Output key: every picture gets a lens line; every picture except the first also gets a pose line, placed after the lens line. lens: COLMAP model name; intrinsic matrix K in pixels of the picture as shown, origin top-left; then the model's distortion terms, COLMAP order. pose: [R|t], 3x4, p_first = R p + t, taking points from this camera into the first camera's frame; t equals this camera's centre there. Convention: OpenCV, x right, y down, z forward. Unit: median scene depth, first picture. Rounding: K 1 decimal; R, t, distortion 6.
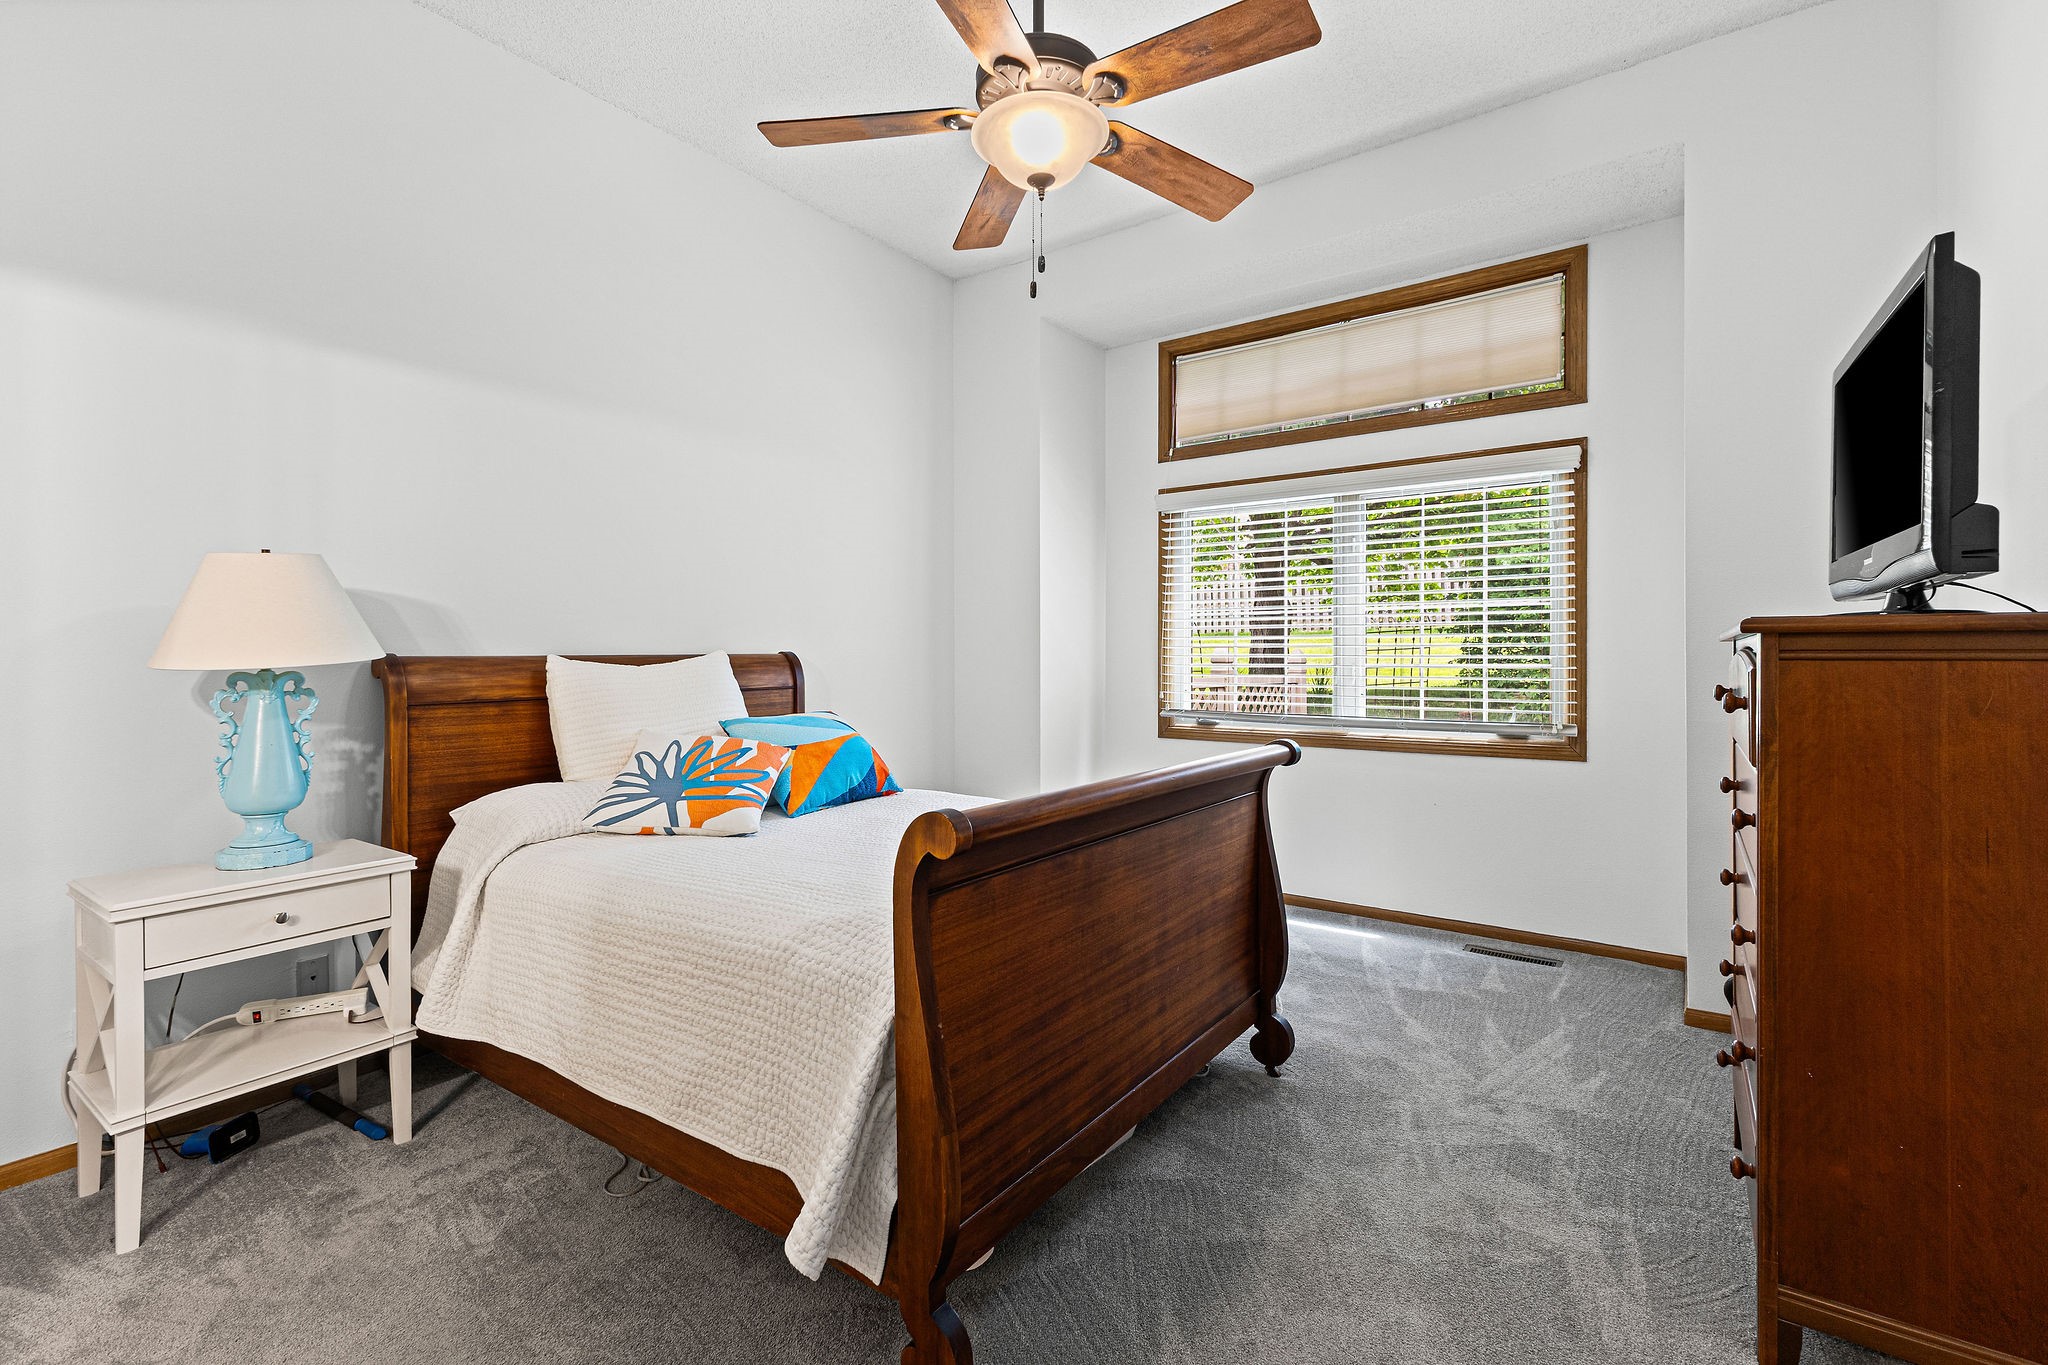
lens RADIAL K [[892.8, 0, 1032.1], [0, 892.8, 660.7], [0, 0, 1]] dist [0.013829, 0.000107]
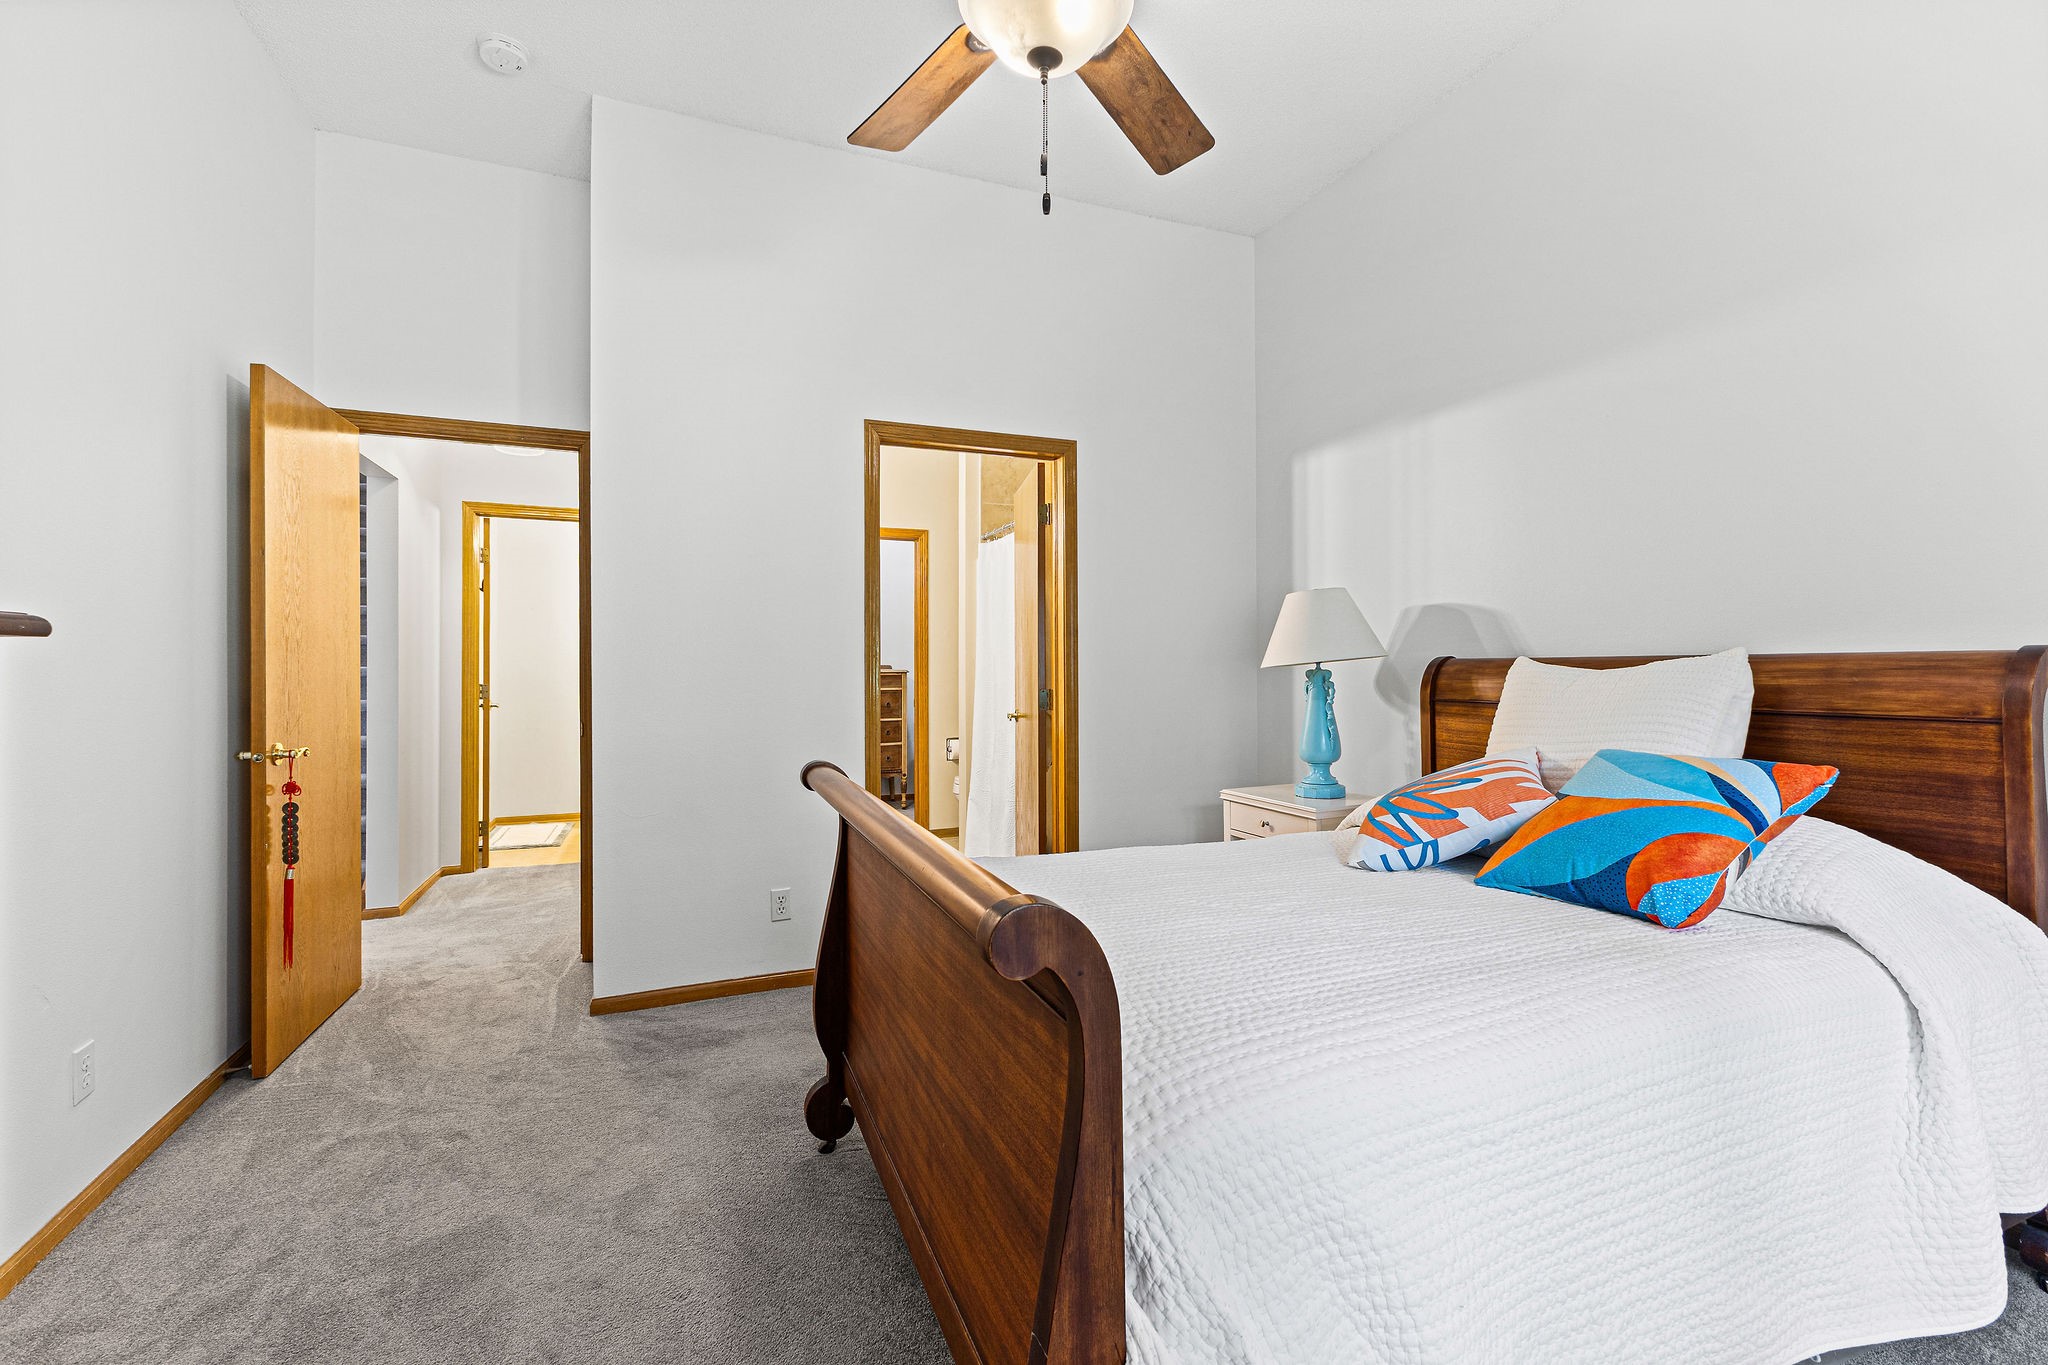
lens RADIAL K [[892.8, 0, 1032.1], [0, 892.8, 660.7], [0, 0, 1]] dist [0.013829, 0.000107]
pose [[-0.541144, 0.004617, -0.840917, 0.563907], [0.005076, 0.999985, 0.002223, -0.007775], [0.840914, -0.003066, -0.541160, 1.171144]]
